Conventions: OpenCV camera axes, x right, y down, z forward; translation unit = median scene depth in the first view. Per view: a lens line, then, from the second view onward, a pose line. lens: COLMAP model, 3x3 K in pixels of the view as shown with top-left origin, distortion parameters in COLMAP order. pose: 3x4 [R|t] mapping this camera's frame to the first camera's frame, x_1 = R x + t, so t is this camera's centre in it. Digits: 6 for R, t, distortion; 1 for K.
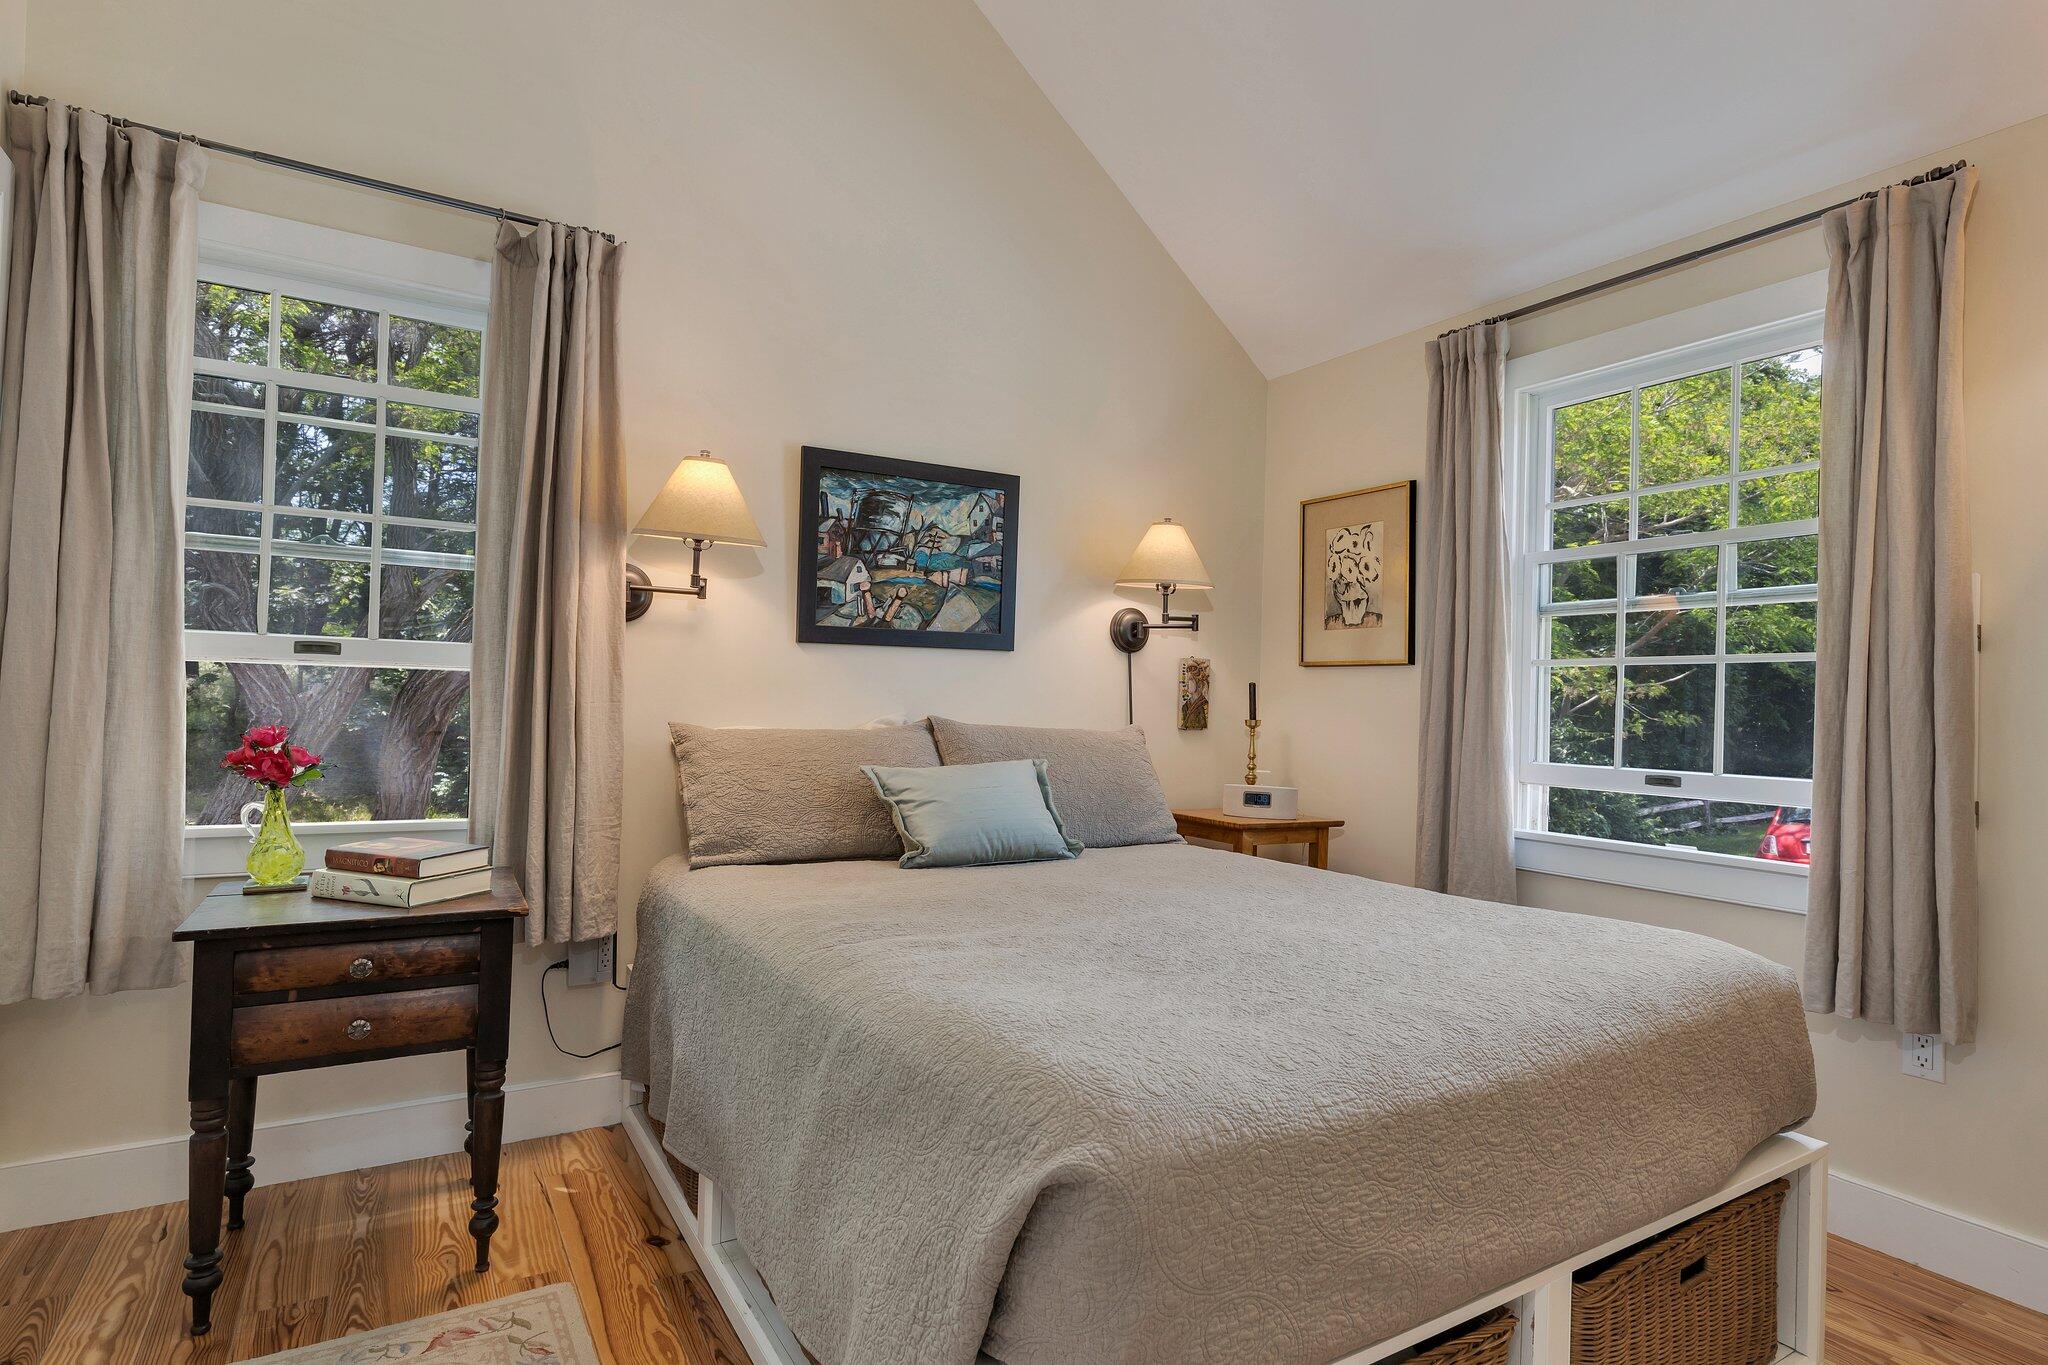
lens RADIAL K [[1067.5, 0, 1029.9], [0, 1067.5, 681.7], [0, 0, 1]] dist [-0.001193, 0.002699]
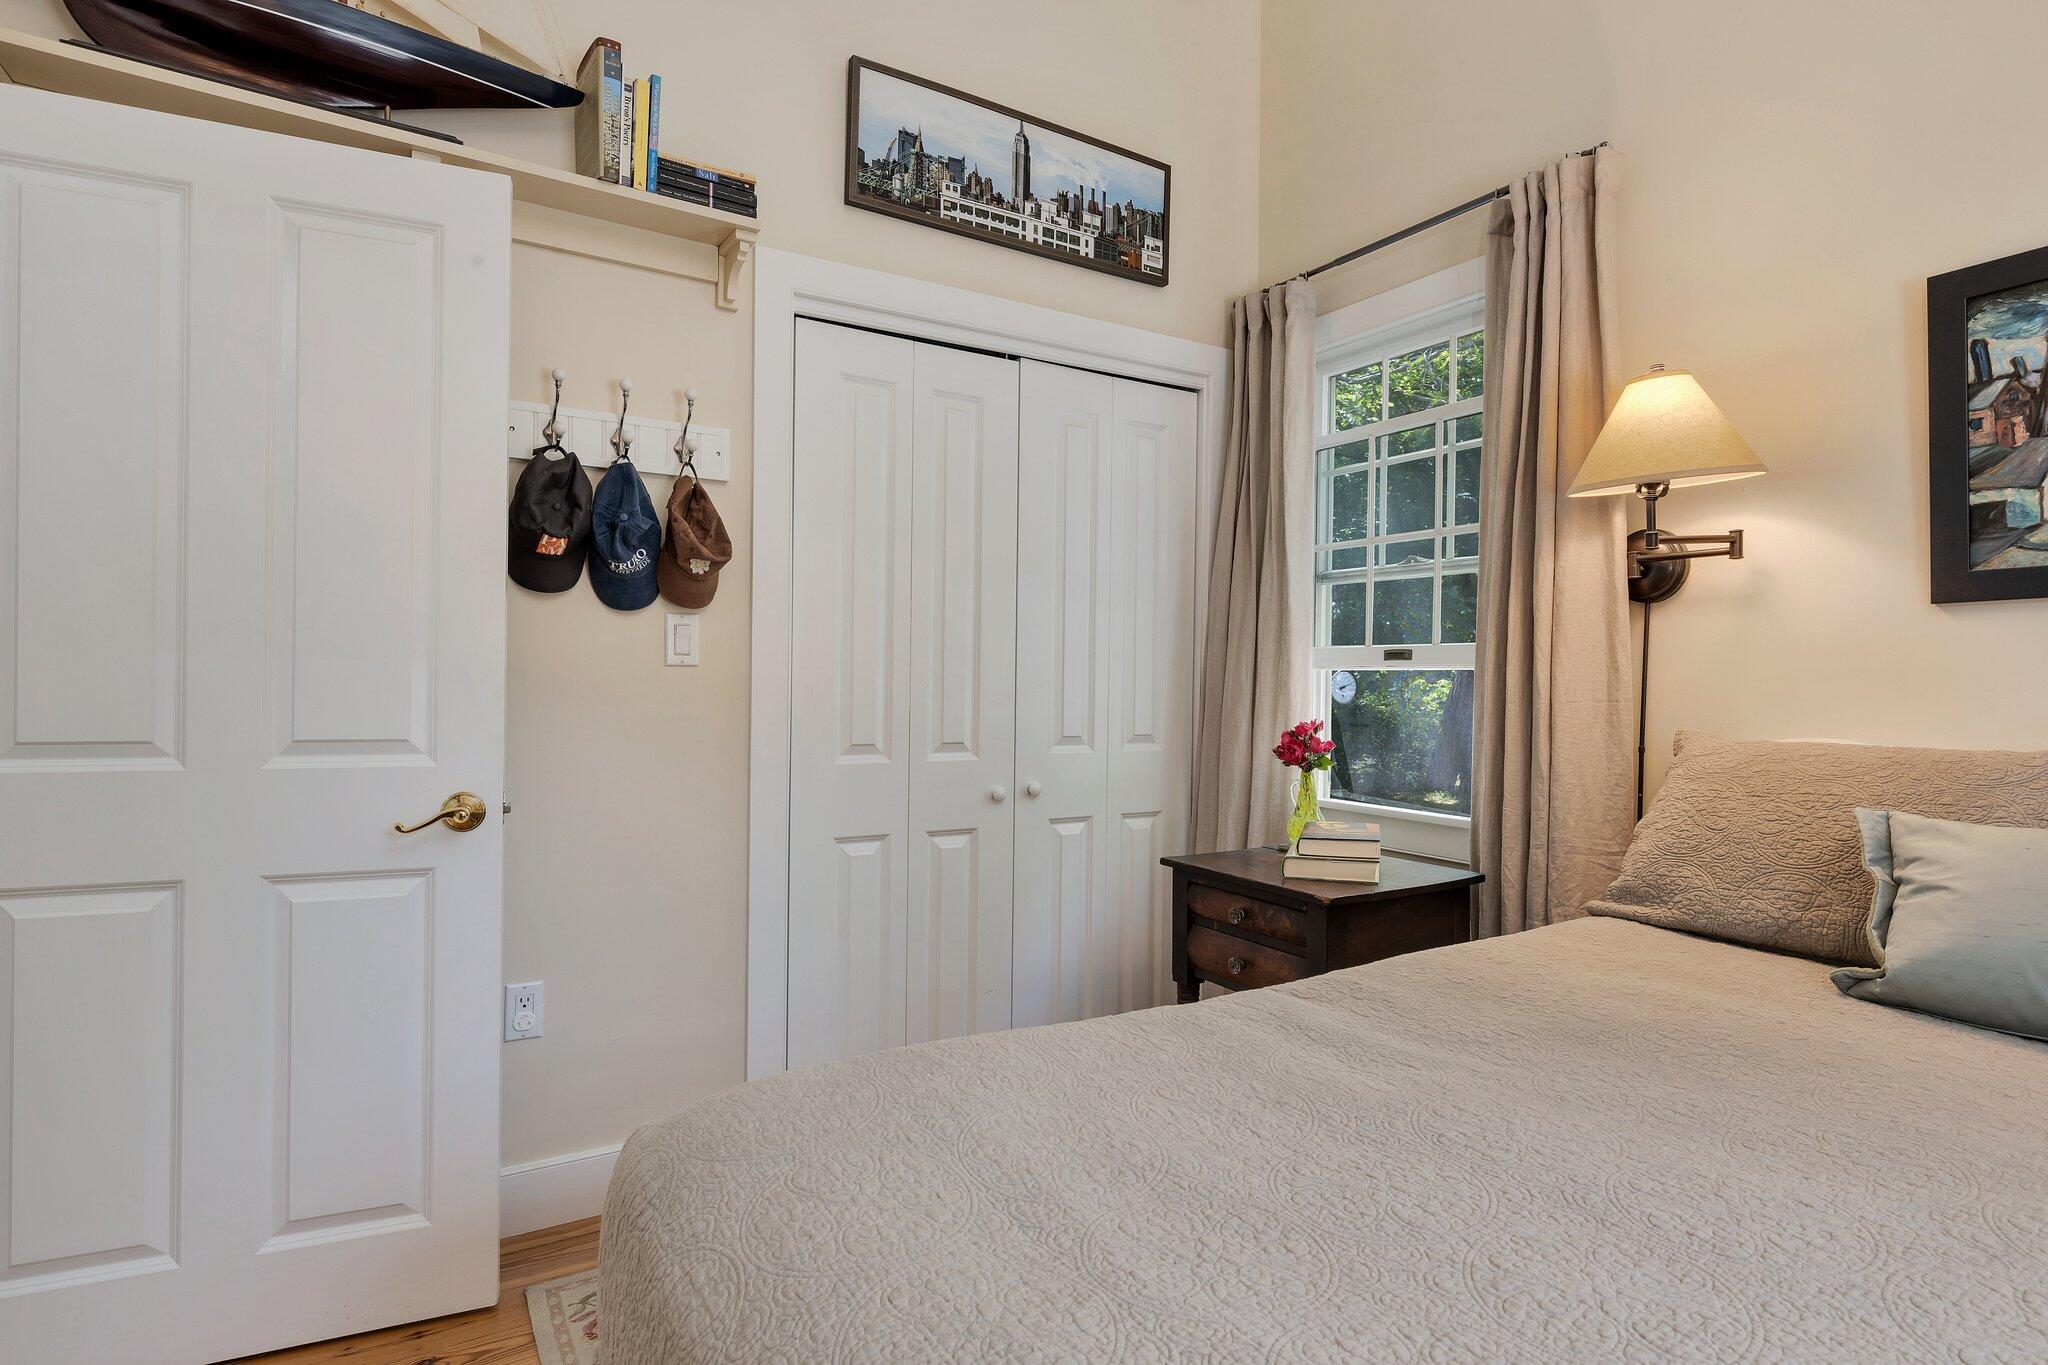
lens RADIAL K [[1067.5, 0, 1028.8], [0, 1067.5, 681.5], [0, 0, 1]] dist [-0.001193, 0.002699]
pose [[-0.001184, -0.022478, -0.999747, 0.380394], [0.013506, 0.999656, -0.022492, 0.013731], [0.999908, -0.013530, -0.000880, 0.479790]]
